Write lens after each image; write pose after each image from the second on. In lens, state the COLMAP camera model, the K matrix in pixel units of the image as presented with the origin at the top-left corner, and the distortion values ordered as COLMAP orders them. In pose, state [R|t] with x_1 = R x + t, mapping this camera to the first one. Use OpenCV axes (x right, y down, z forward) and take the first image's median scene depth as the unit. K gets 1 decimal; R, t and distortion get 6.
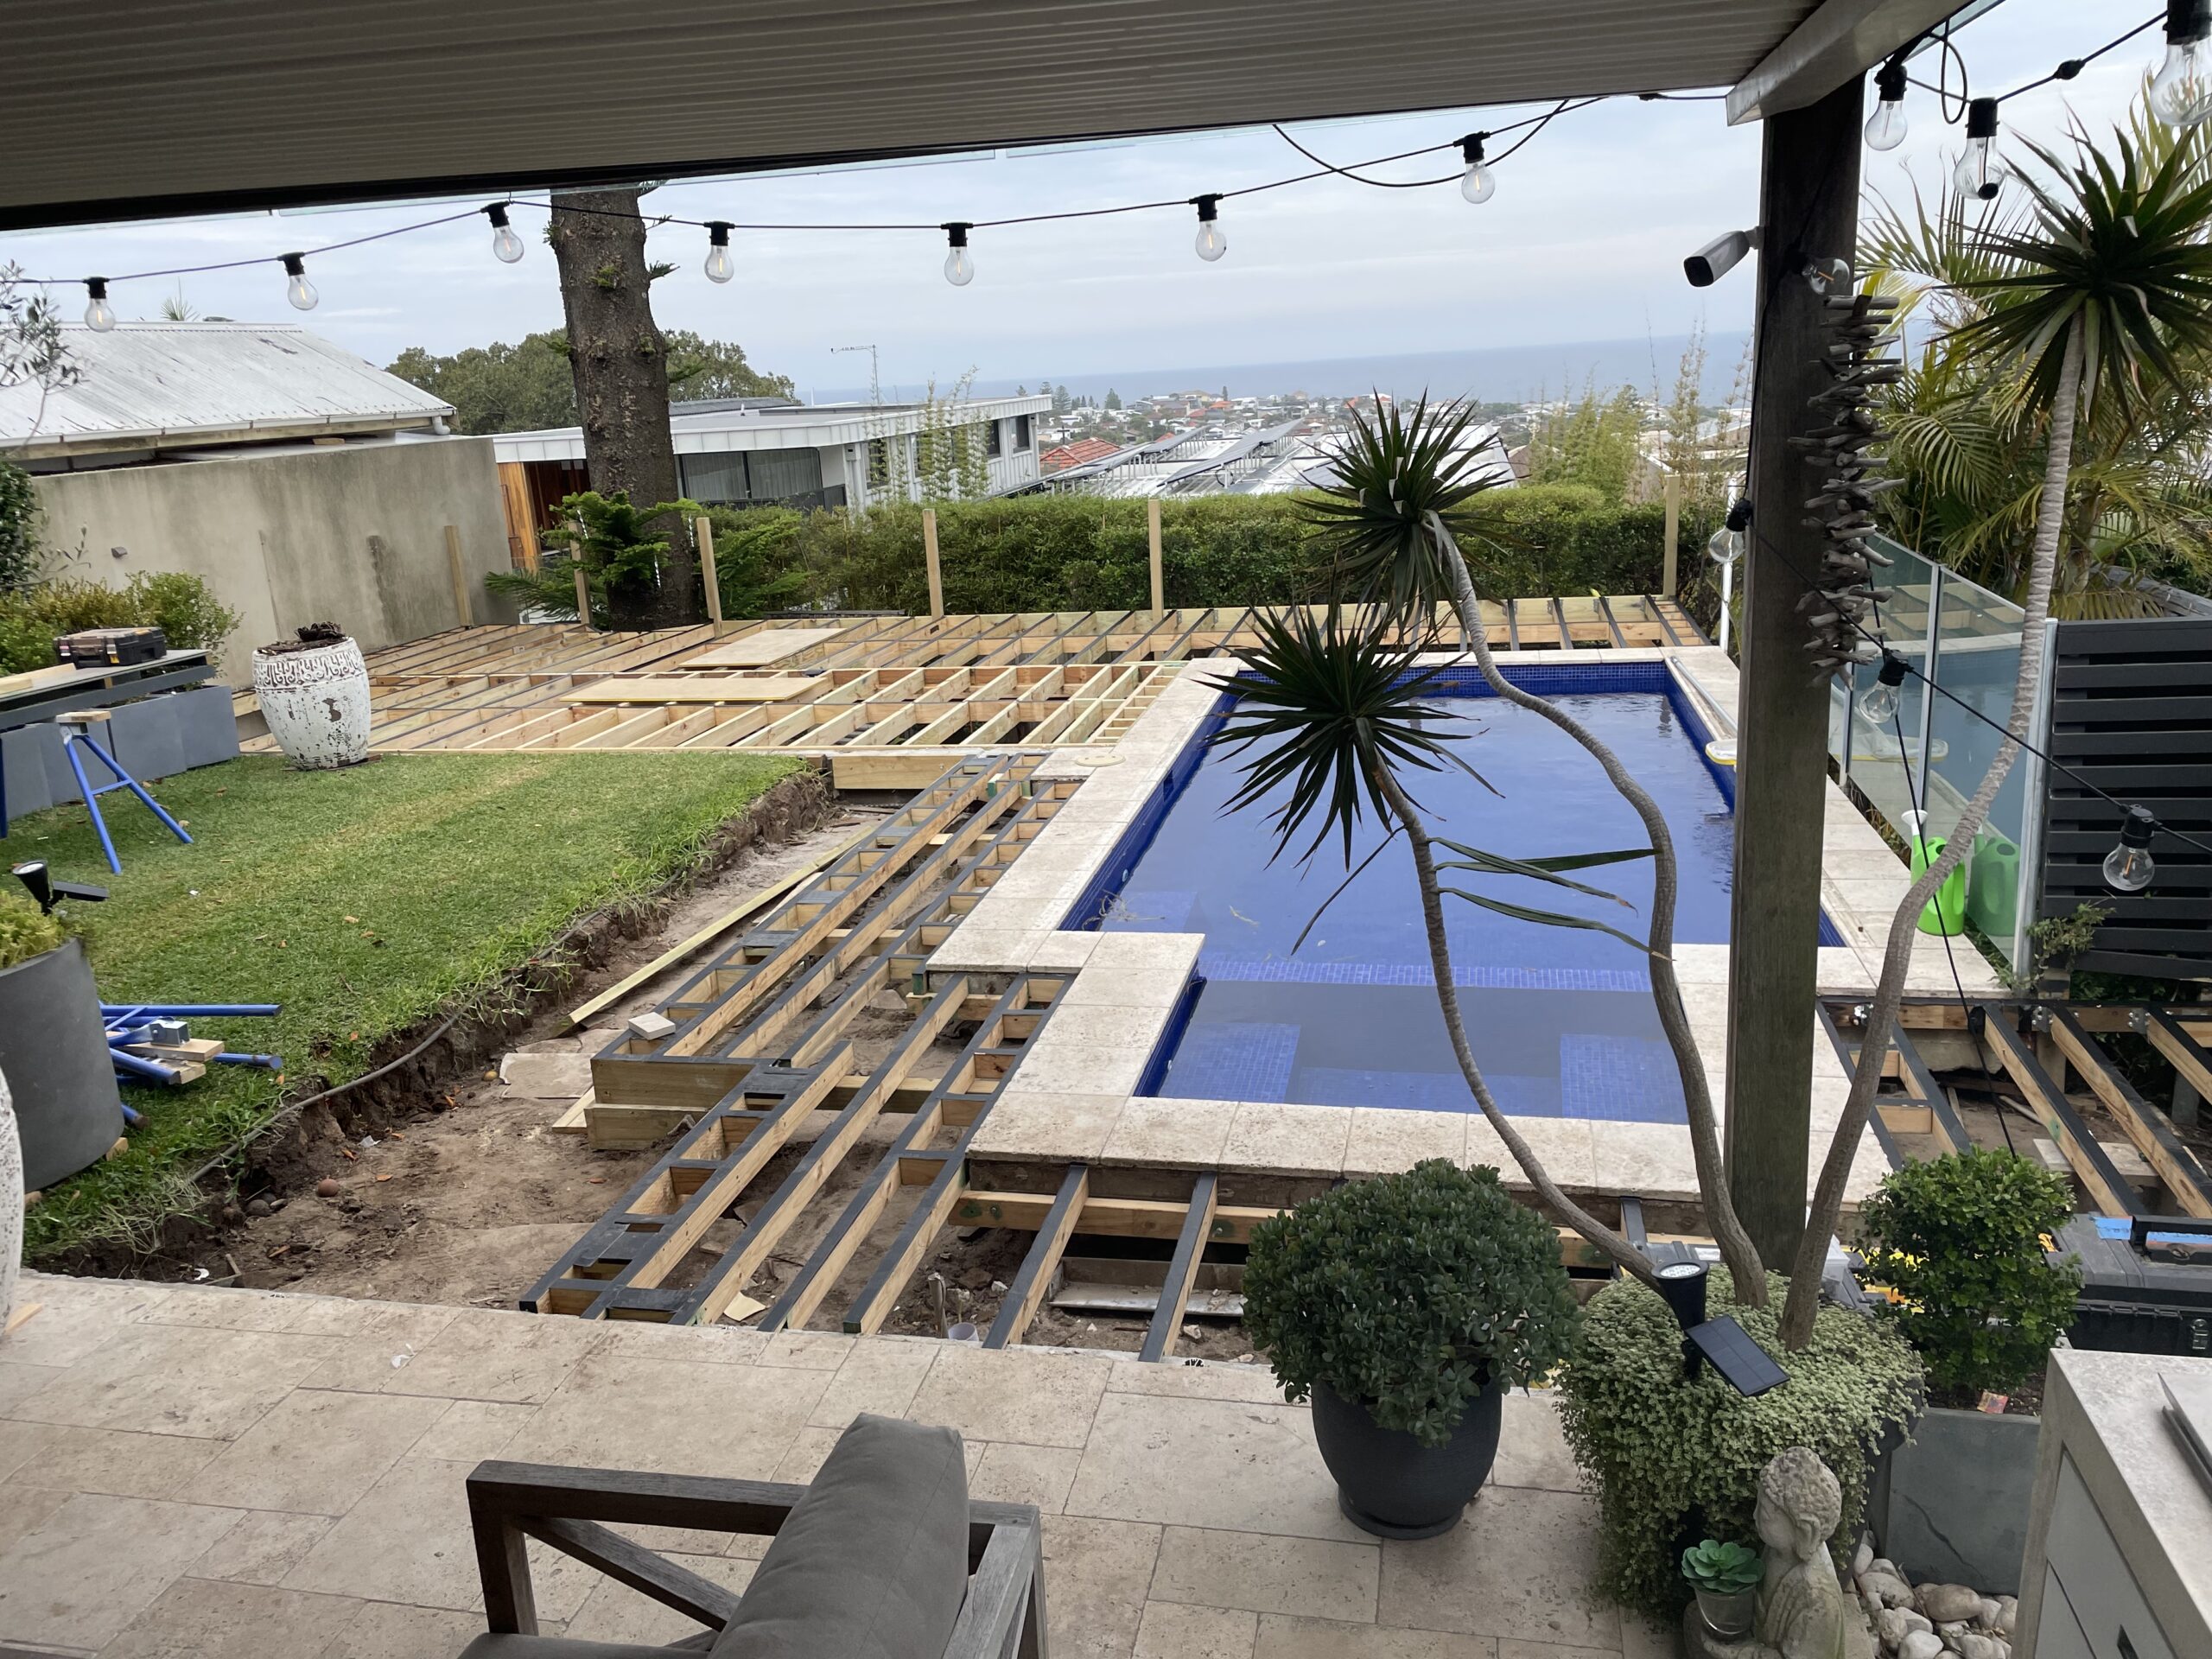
lens RADIAL K [[1671.0, 0, 1110.1], [0, 1671.0, 834.3], [0, 0, 1]] dist [0.092131, -0.119991]
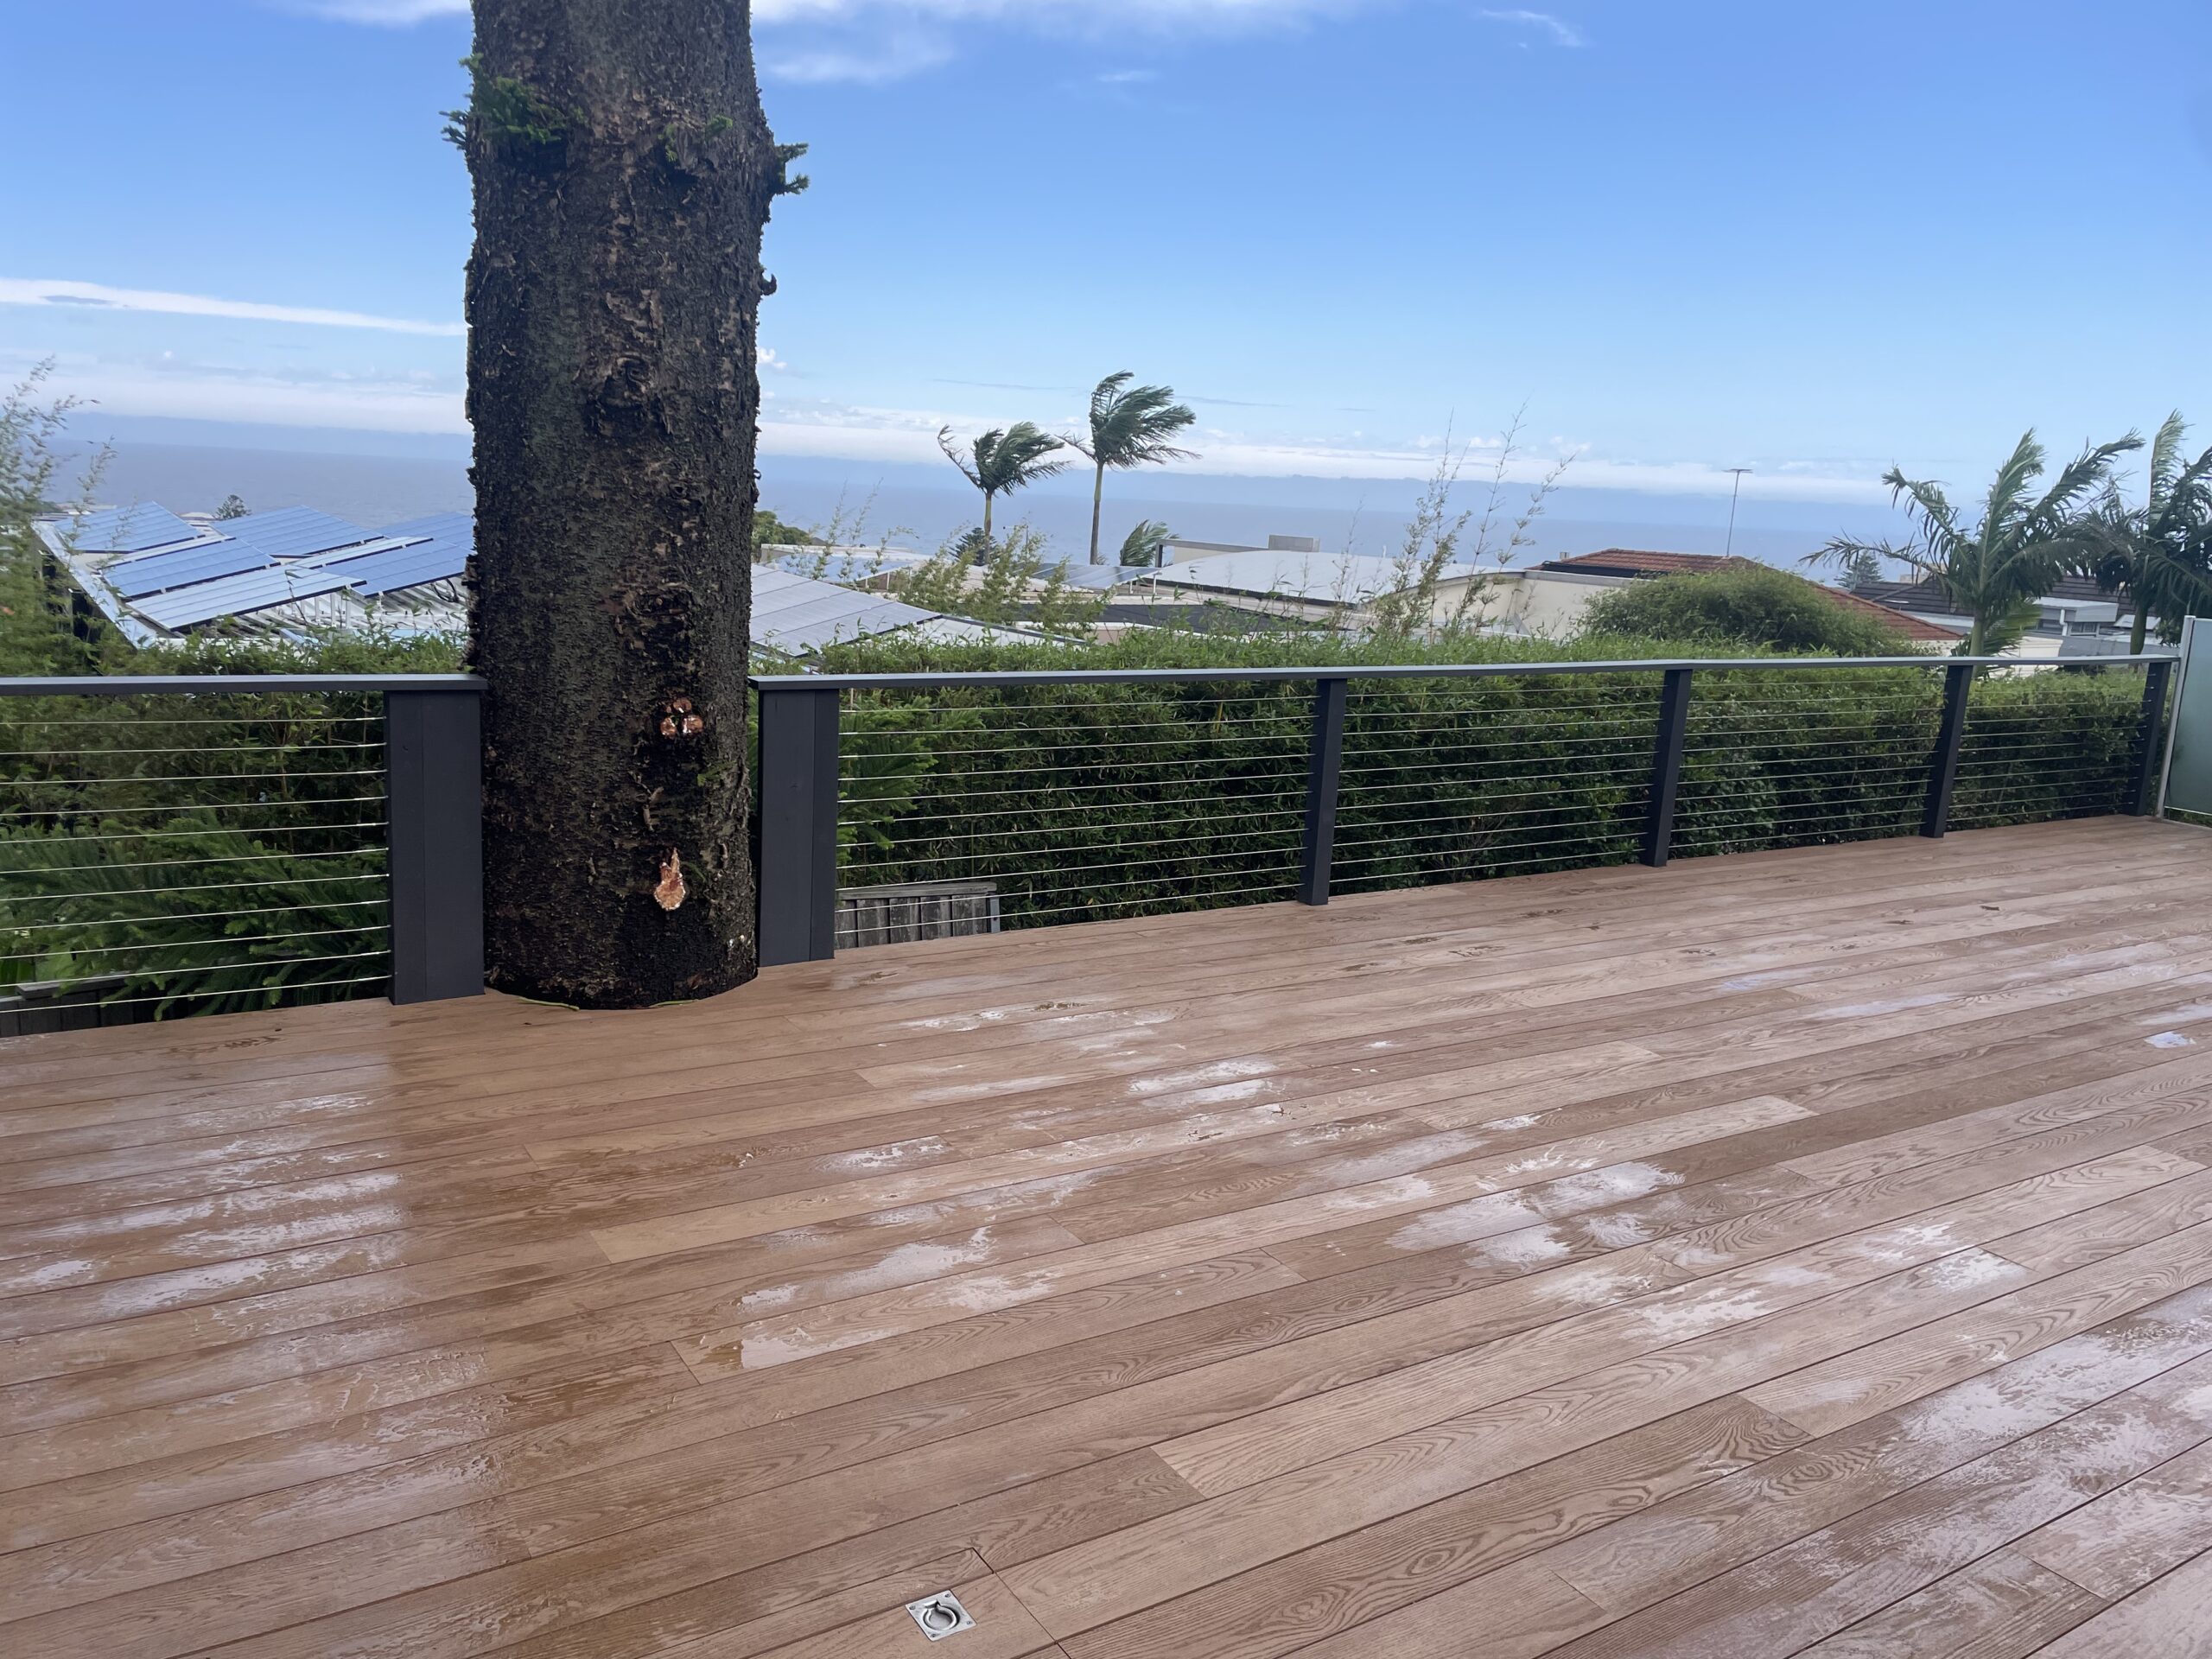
lens RADIAL K [[1657.7, 0, 1081.4], [0, 1657.7, 842.2], [0, 0, 1]] dist [0.091127, -0.117699]
pose [[0.702683, -0.051329, 0.709649, -0.711492], [0.097339, 0.994952, -0.024419, -0.219790], [-0.704813, 0.086235, 0.704132, 1.119078]]
